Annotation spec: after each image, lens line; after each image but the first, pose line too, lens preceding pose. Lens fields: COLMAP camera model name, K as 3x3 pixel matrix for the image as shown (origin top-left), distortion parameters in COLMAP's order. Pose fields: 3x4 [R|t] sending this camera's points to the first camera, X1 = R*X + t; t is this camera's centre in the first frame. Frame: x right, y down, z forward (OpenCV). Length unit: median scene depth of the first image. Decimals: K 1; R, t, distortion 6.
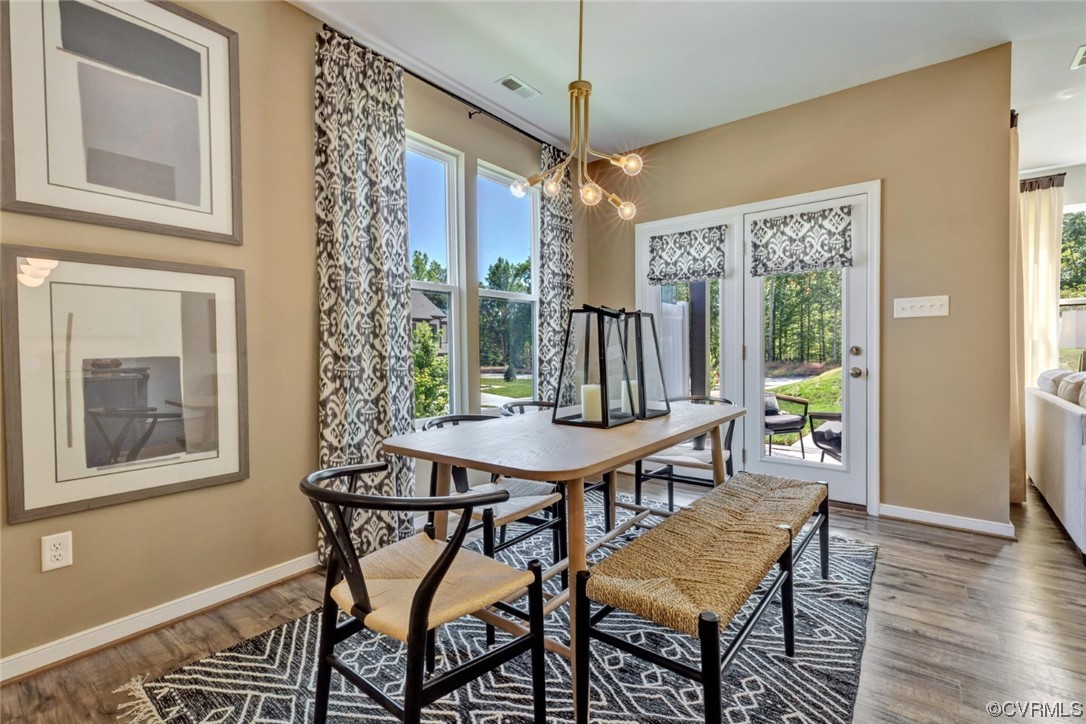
lens RADIAL K [[492.0, 0, 544.0], [0, 492.0, 361.8], [0, 0, 1]] dist [-0.000059, -0.000316]
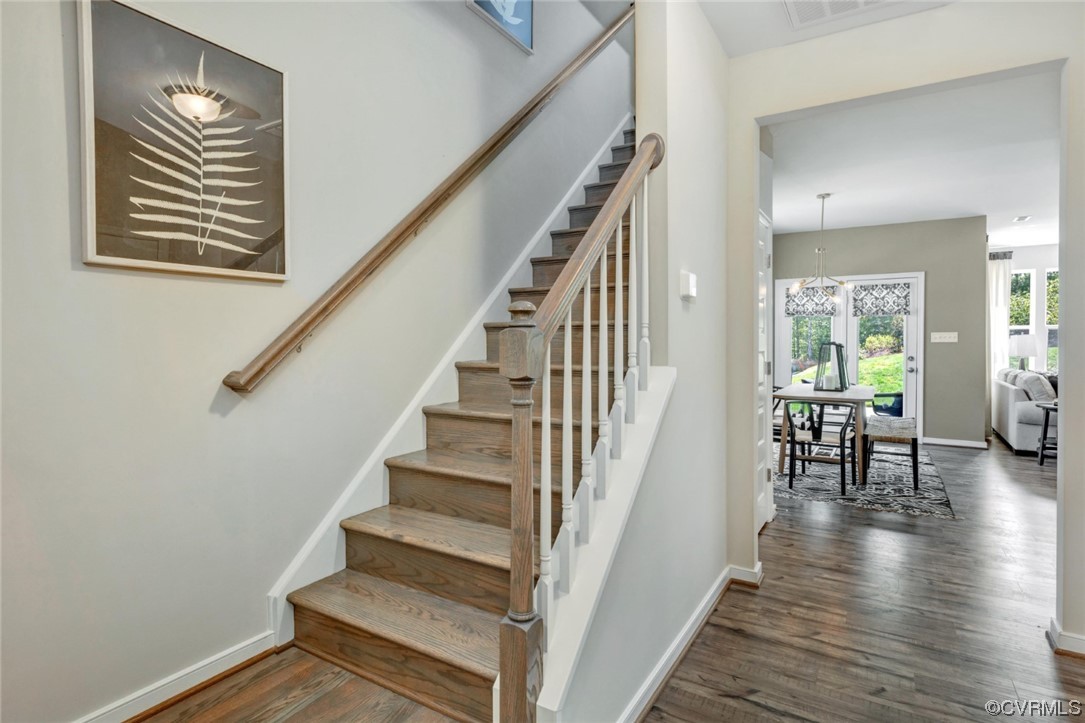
lens RADIAL K [[561.7, 0, 541.7], [0, 561.7, 355.6], [0, 0, 1]] dist [0.001491, 0.000810]
pose [[0.994217, 0.005213, 0.107266, -0.994292], [-0.005177, 0.999986, -0.000615, -0.024320], [-0.107268, 0.000056, 0.994230, -0.986549]]
